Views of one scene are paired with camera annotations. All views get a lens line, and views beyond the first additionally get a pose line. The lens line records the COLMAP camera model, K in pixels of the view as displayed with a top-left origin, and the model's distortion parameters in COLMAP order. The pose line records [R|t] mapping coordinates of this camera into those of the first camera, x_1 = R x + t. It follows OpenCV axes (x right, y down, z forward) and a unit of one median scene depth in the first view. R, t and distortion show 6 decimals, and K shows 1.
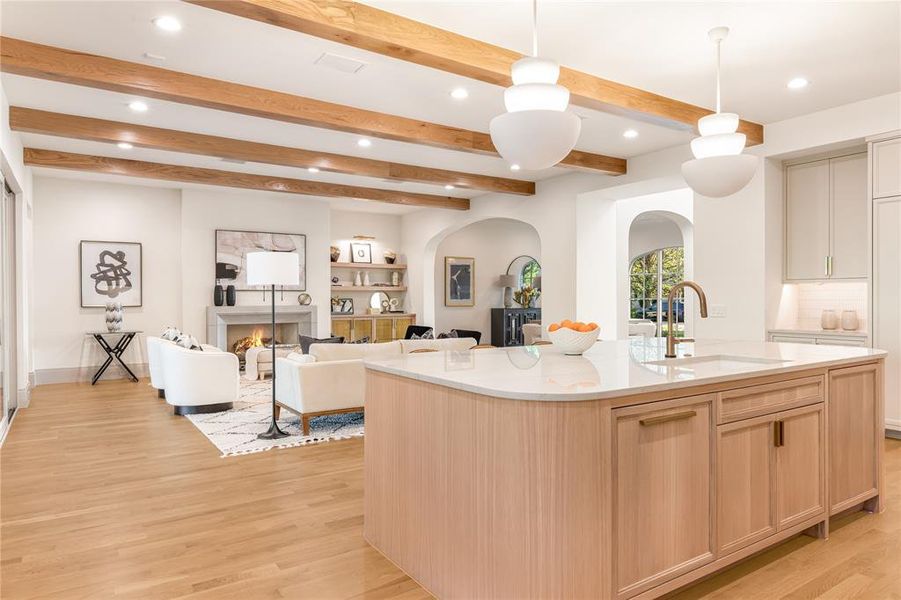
lens RADIAL K [[590.7, 0, 454.2], [0, 590.7, 297.5], [0, 0, 1]] dist [0.004562, 0.002470]
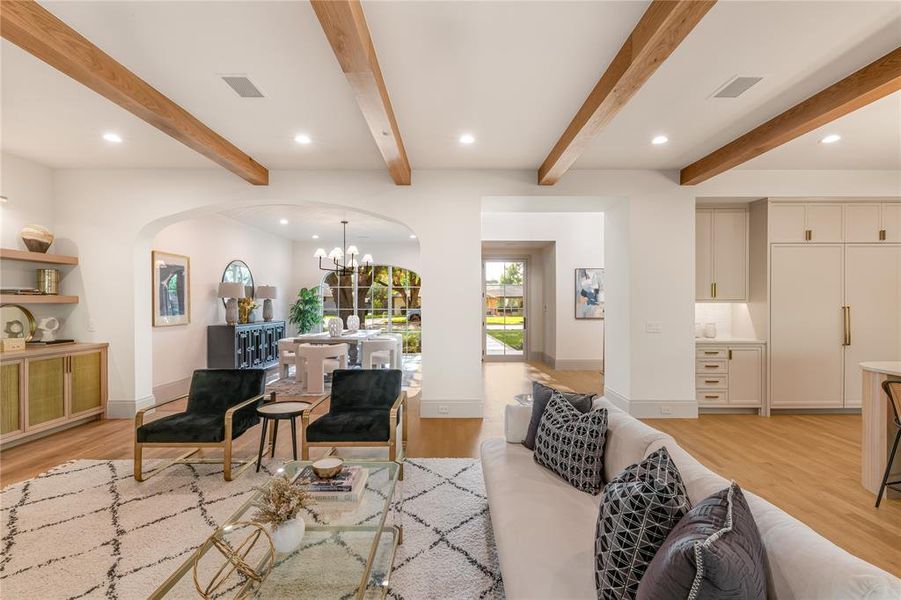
lens RADIAL K [[364.3, 0, 455.3], [0, 364.3, 300.9], [0, 0, 1]] dist [-0.002367, -0.000274]
pose [[0.539878, 0.006142, 0.841721, -0.176173], [-0.001583, 0.999979, -0.006282, -0.011918], [-0.841742, 0.002059, 0.539877, 0.500697]]
